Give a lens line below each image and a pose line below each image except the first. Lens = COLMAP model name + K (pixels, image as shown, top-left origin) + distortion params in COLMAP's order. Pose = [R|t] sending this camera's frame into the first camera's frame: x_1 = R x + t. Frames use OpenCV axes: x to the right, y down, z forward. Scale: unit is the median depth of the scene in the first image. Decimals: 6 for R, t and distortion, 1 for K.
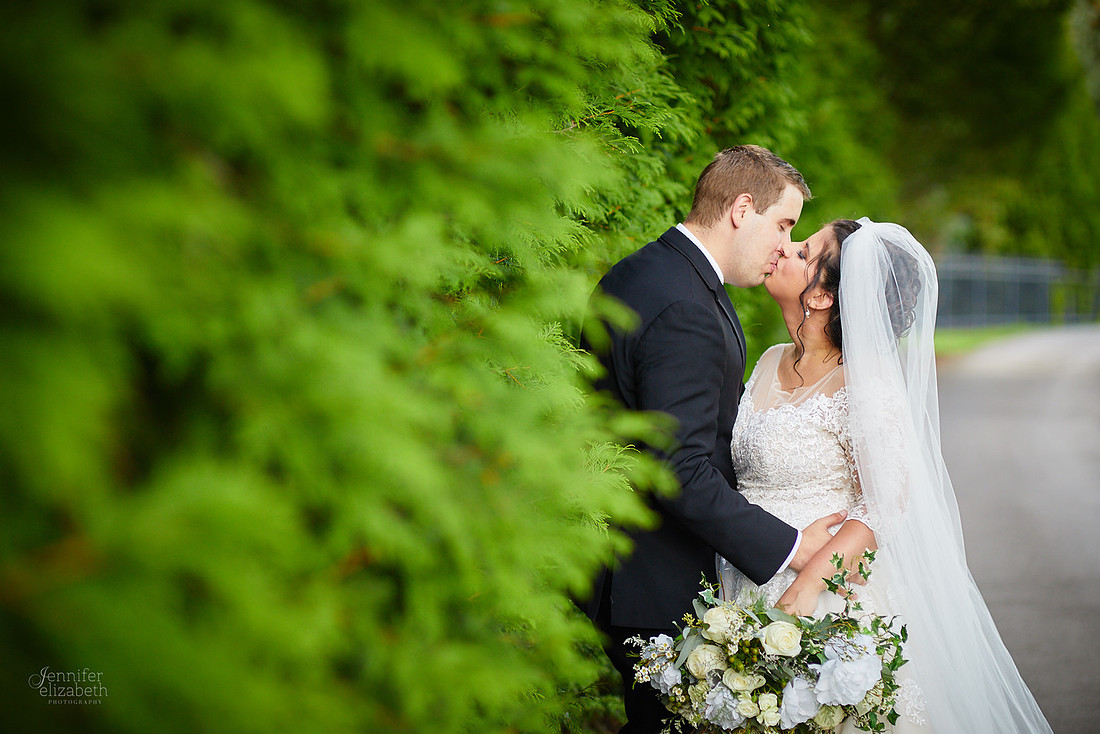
lens RADIAL K [[2694.2, 0, 550.0], [0, 2694.2, 367.0], [0, 0, 1]] dist [-0.000829, 0.144511]
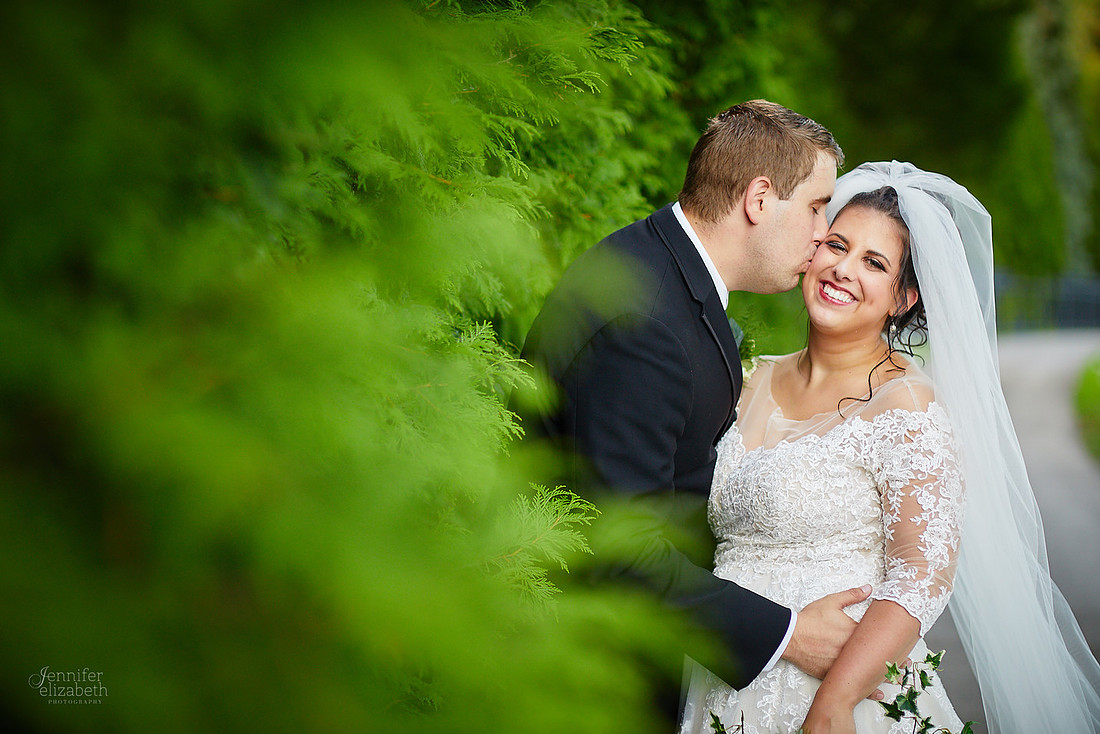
lens RADIAL K [[2628.3, 0, 550.0], [0, 2628.3, 367.0], [0, 0, 1]] dist [0.070740, 0.062429]
pose [[0.999784, 0.003709, 0.020461, 0.004759], [-0.003643, 0.999988, -0.003247, -0.002053], [-0.020473, 0.003172, 0.999785, 0.281313]]
